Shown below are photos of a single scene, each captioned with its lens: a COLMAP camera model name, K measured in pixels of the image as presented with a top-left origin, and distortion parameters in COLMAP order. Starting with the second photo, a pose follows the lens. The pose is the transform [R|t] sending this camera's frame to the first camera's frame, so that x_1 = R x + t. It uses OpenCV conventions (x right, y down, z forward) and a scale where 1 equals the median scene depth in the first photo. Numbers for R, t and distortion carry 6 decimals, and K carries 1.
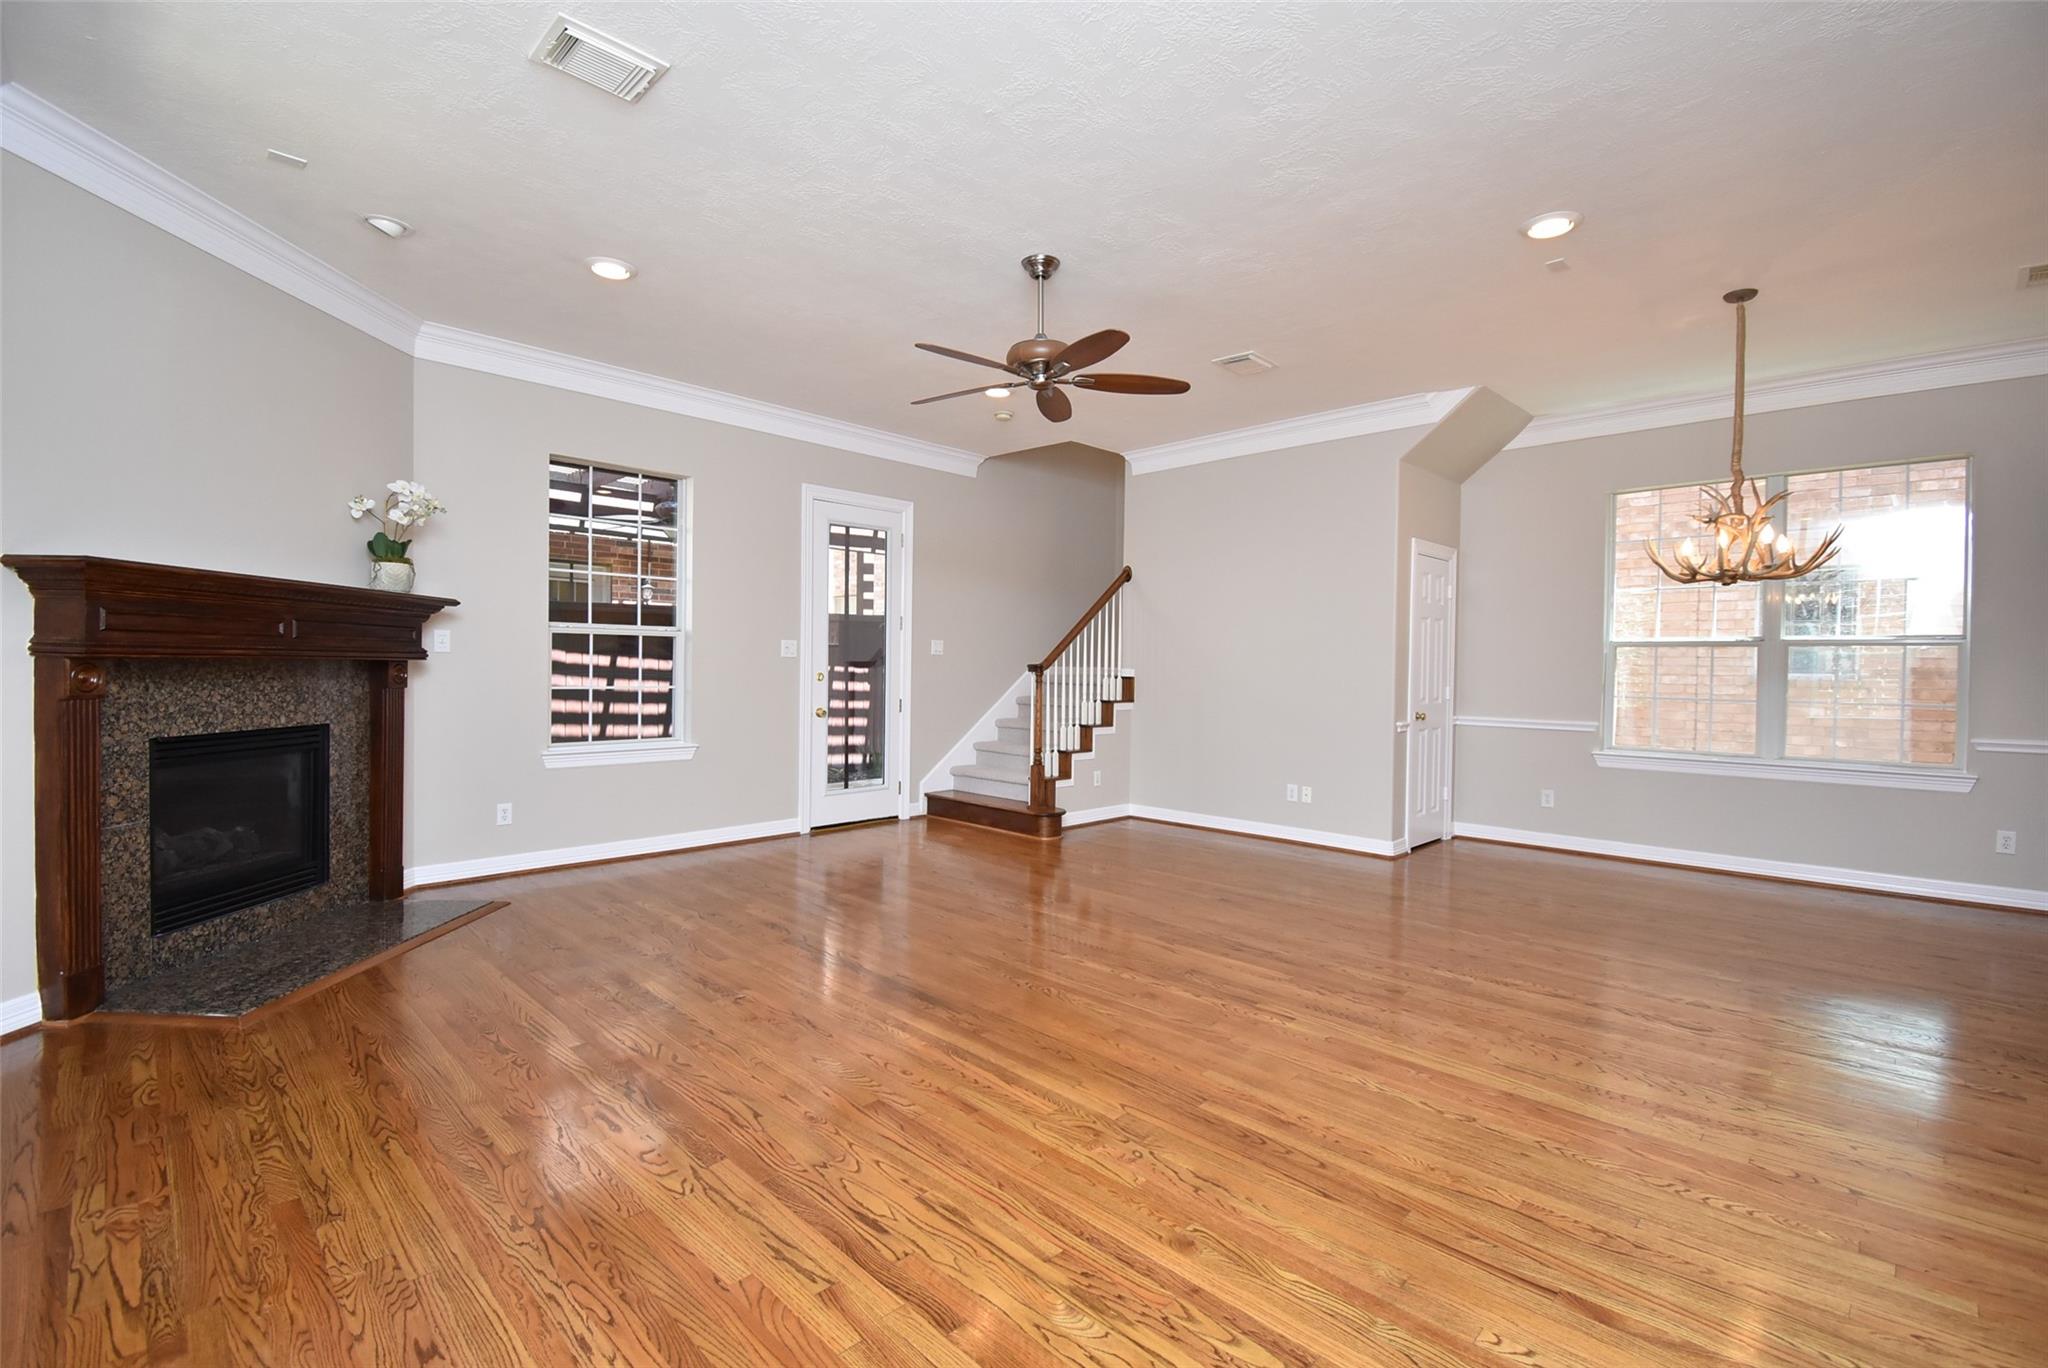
lens RADIAL K [[902.7, 0, 989.5], [0, 902.7, 693.1], [0, 0, 1]] dist [0.005747, -0.017047]
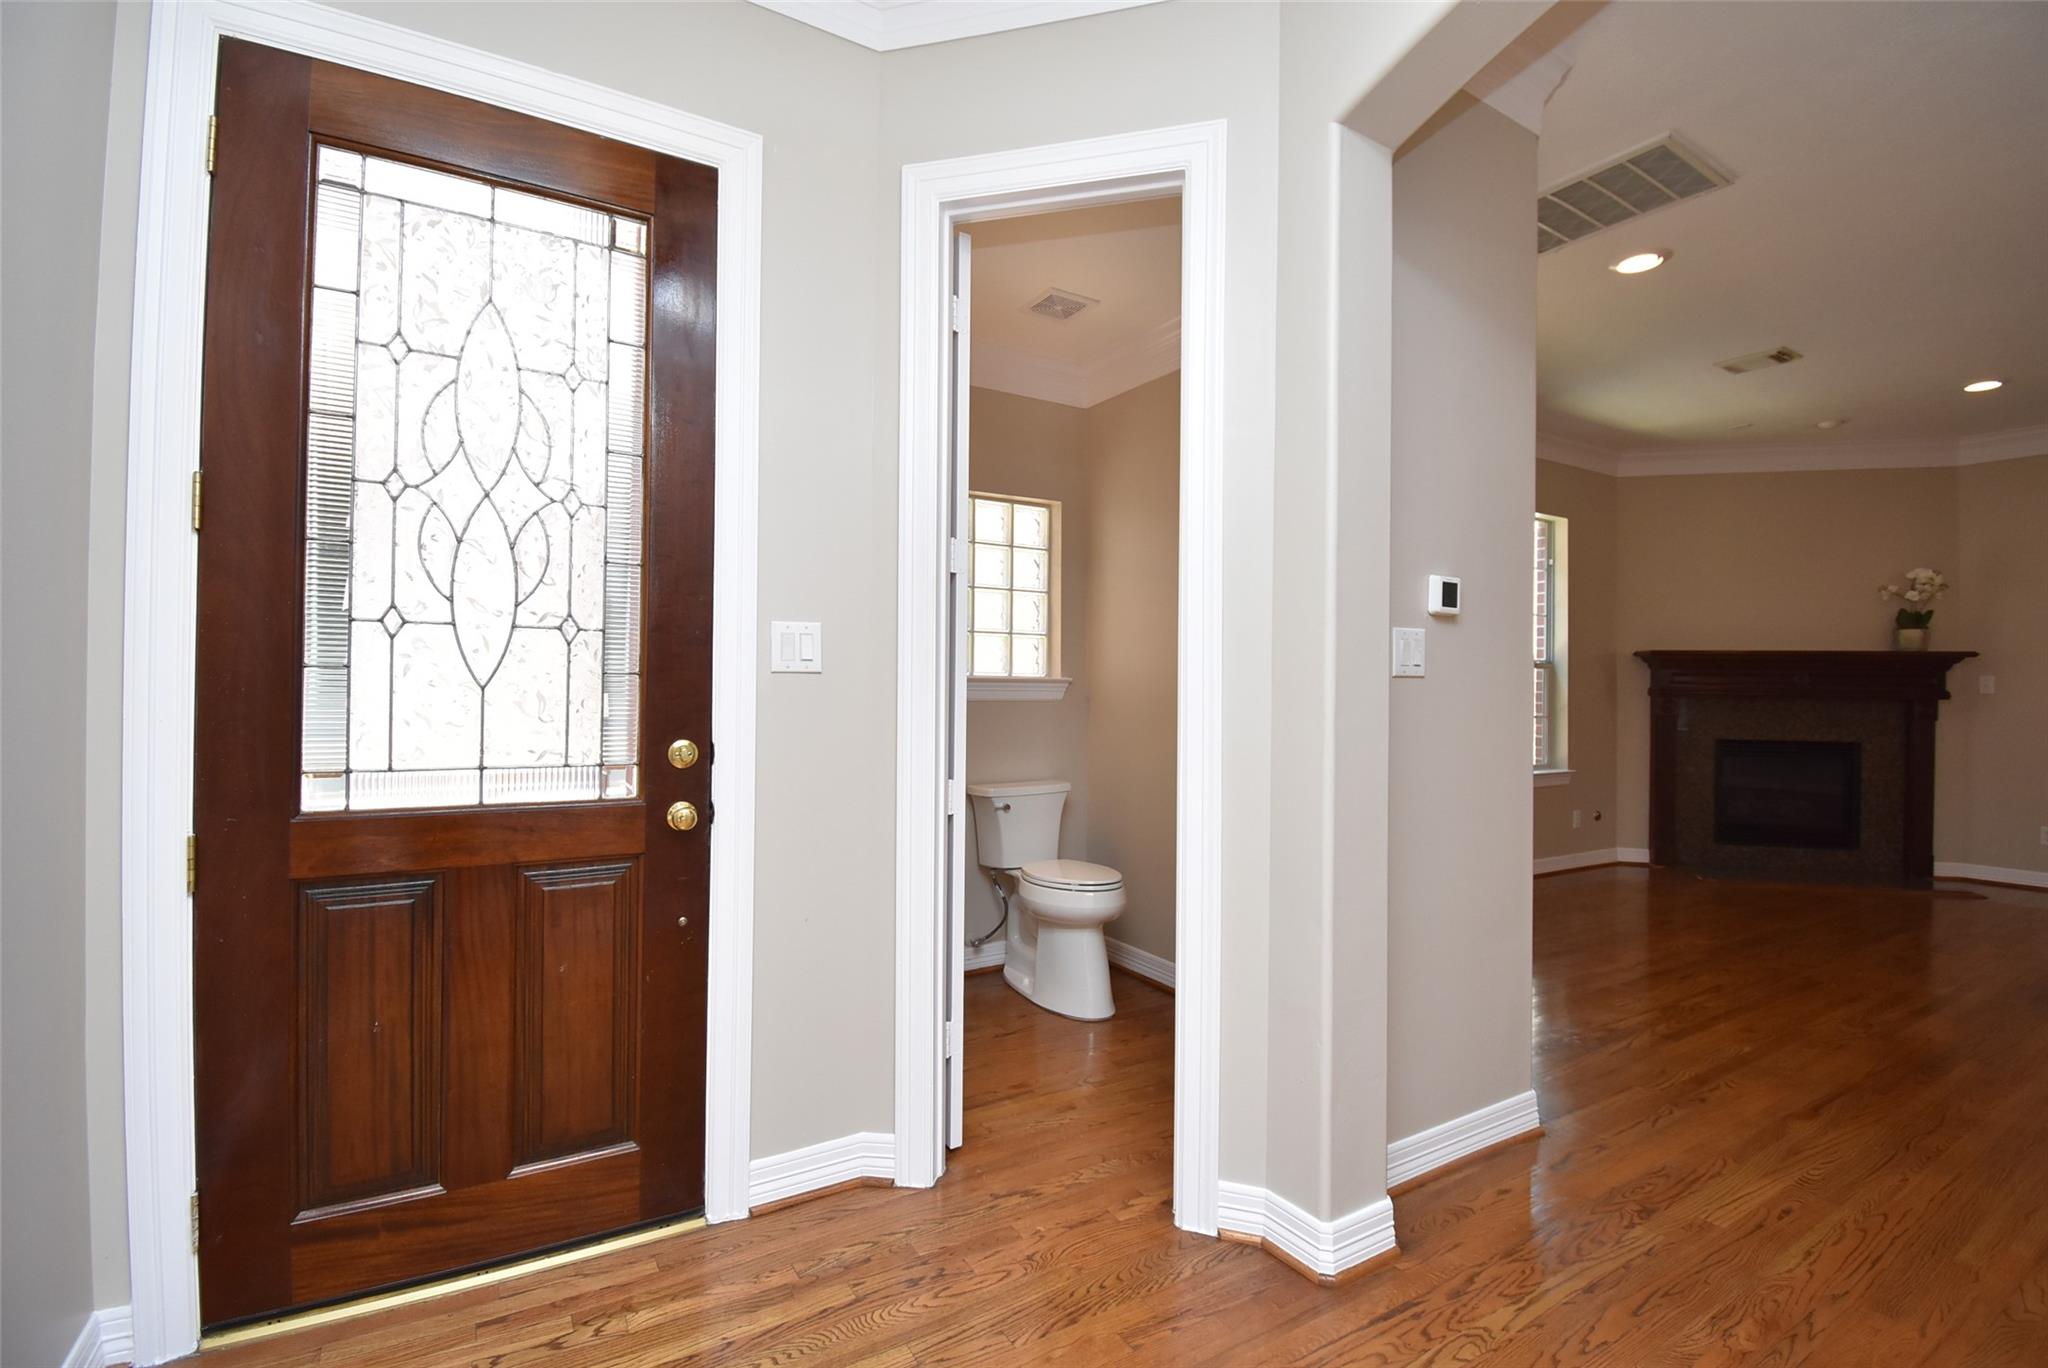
lens RADIAL K [[902.7, 0, 1037.1], [0, 902.7, 695.0], [0, 0, 1]] dist [0.005747, -0.017047]
pose [[-0.233328, -0.009129, -0.972355, 0.962563], [-0.042532, 0.999095, 0.000826, 0.011944], [0.971467, 0.041549, -0.233505, 0.022602]]
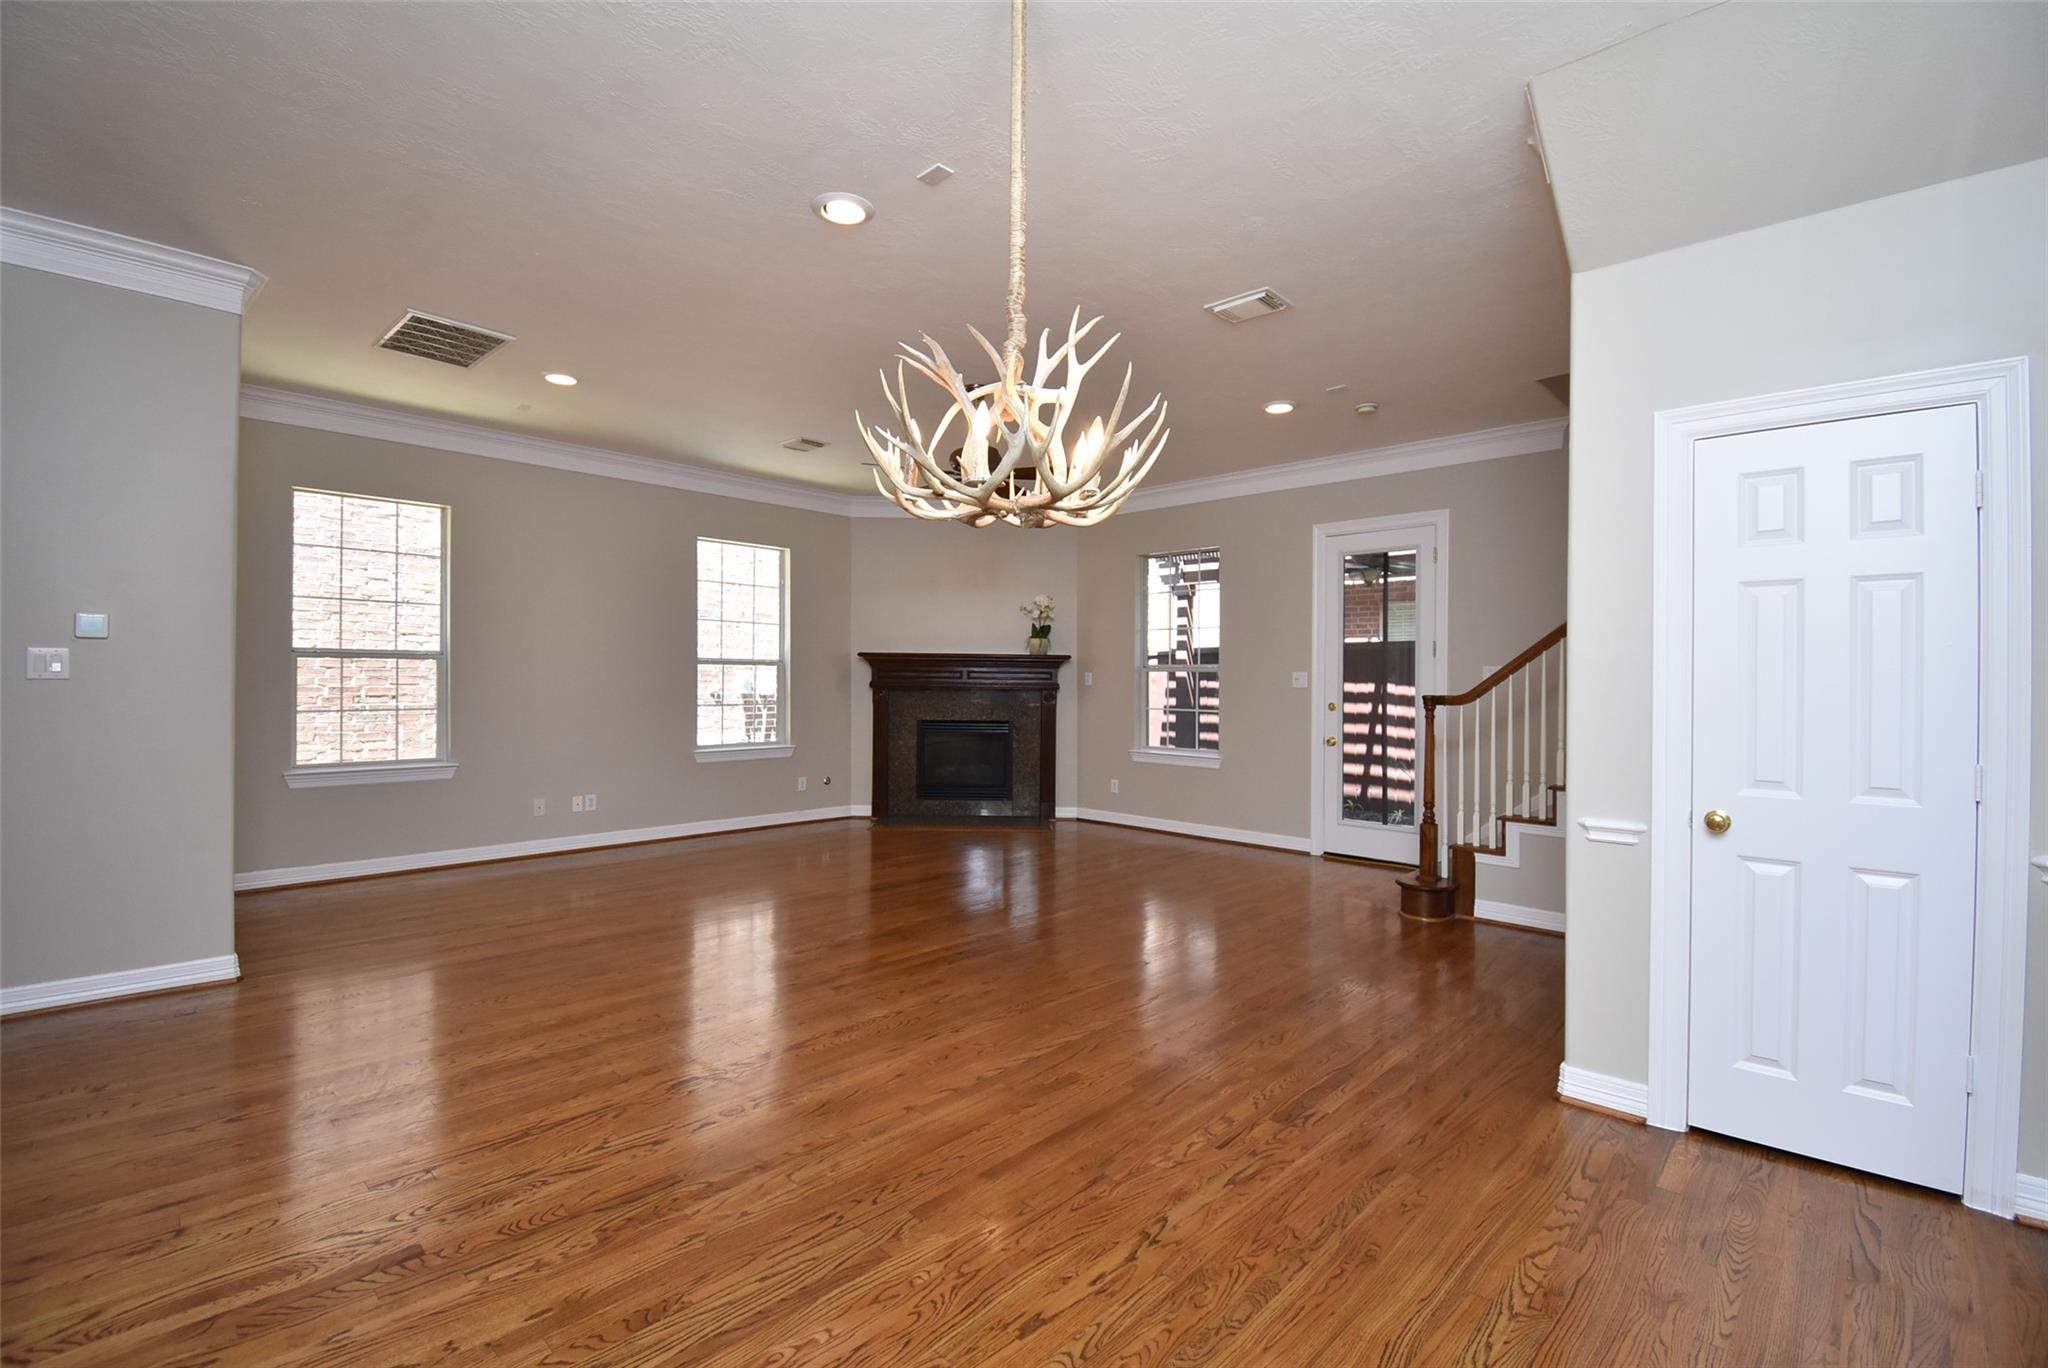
lens RADIAL K [[902.7, 0, 1039.9], [0, 902.7, 681.8], [0, 0, 1]] dist [0.005747, -0.017047]
pose [[0.044063, -0.008449, -0.998993, 1.223435], [-0.038597, 0.999203, -0.010153, -0.033768], [0.998283, 0.039005, 0.043702, 0.921710]]
